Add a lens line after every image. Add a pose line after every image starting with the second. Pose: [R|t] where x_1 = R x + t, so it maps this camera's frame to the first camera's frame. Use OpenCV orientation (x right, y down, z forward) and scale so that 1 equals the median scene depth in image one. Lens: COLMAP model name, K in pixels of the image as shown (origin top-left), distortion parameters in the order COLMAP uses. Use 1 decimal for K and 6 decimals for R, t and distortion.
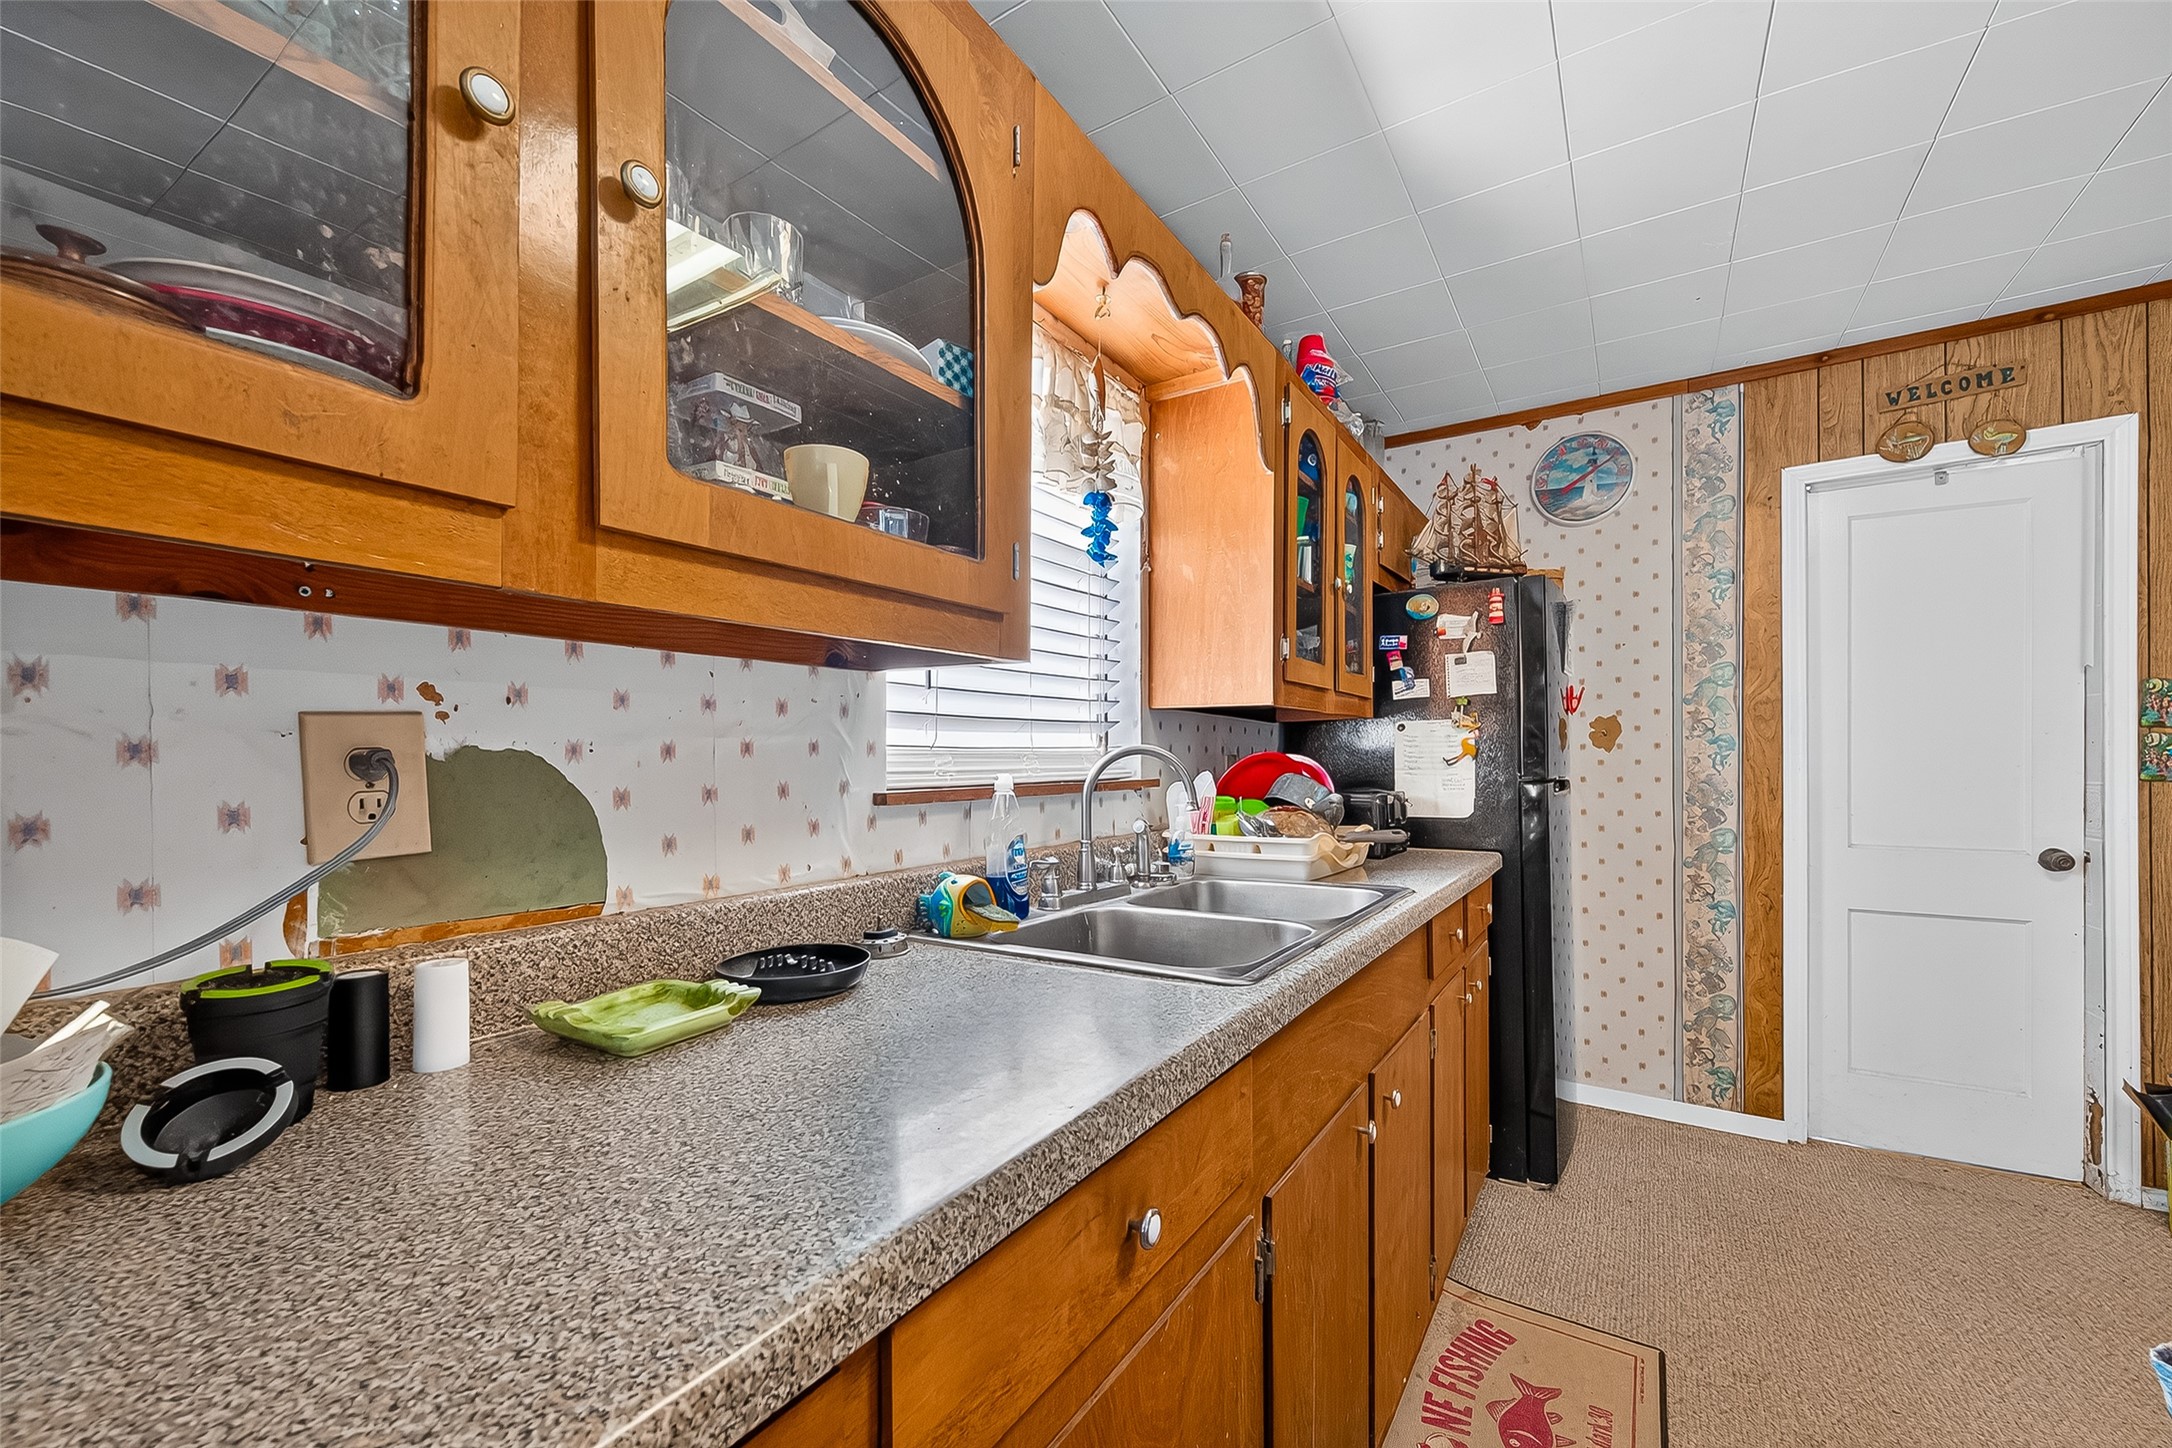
lens RADIAL K [[866.4, 0, 1087.3], [0, 866.4, 751.9], [0, 0, 1]] dist [0.016561, -0.004210]
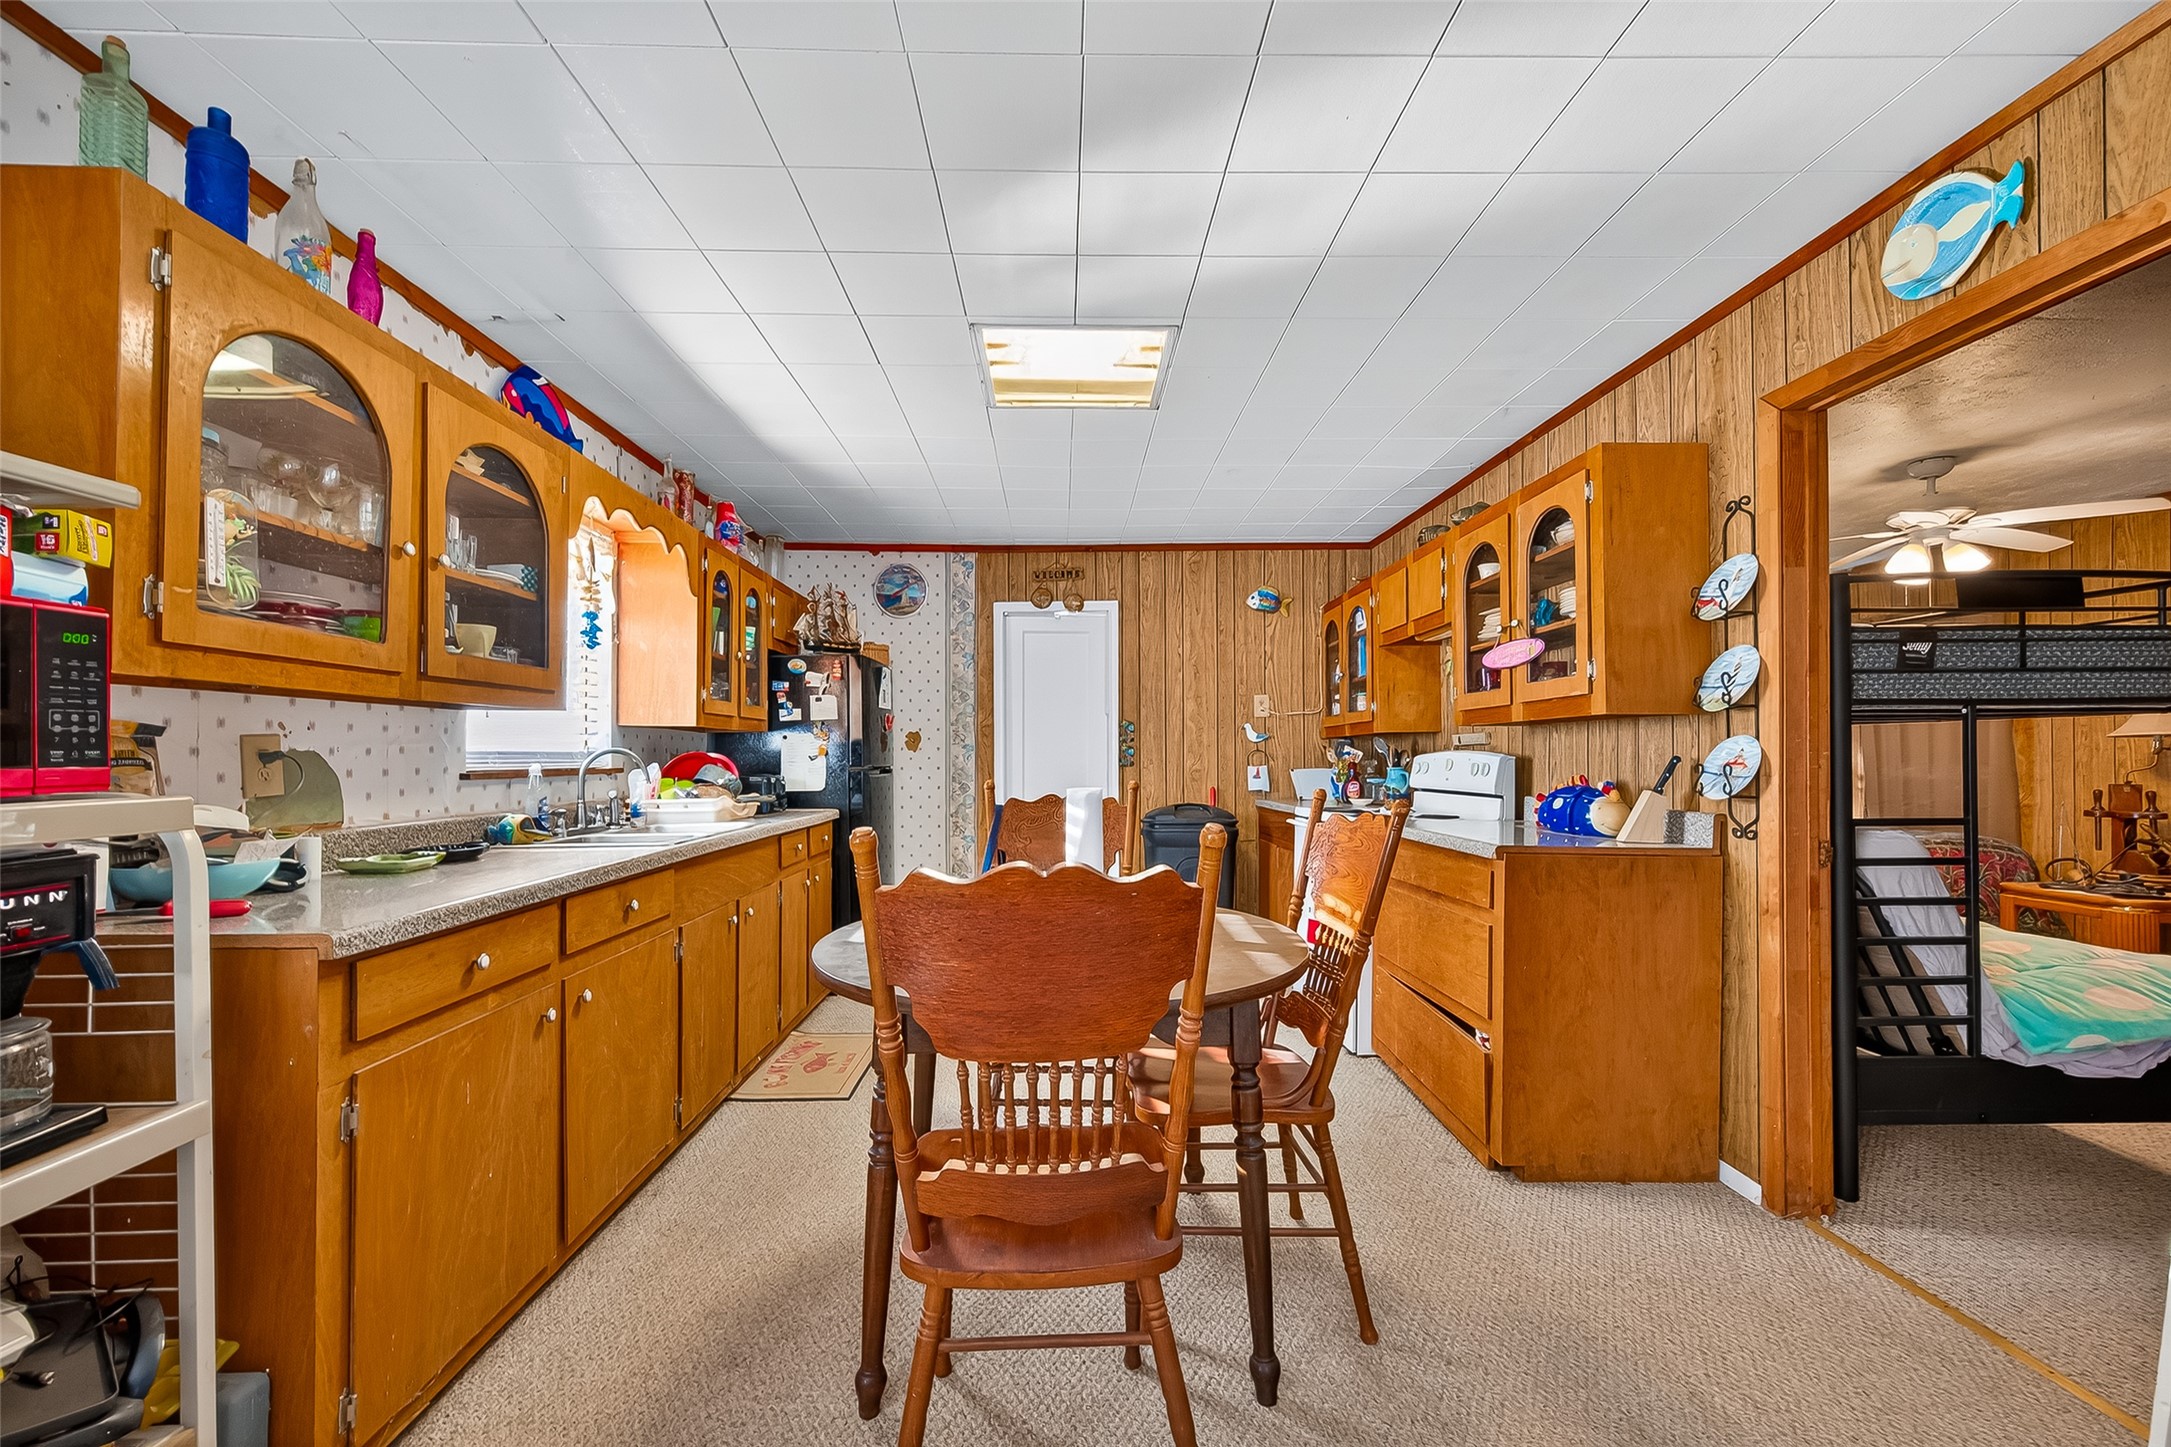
lens RADIAL K [[866.0, 0, 1086.8], [0, 866.0, 751.4], [0, 0, 1]] dist [0.016561, -0.004210]
pose [[0.825106, 0.002967, 0.564970, -0.118150], [-0.002904, 0.999995, -0.001011, -0.001753], [-0.564970, -0.000806, 0.825111, -0.821049]]
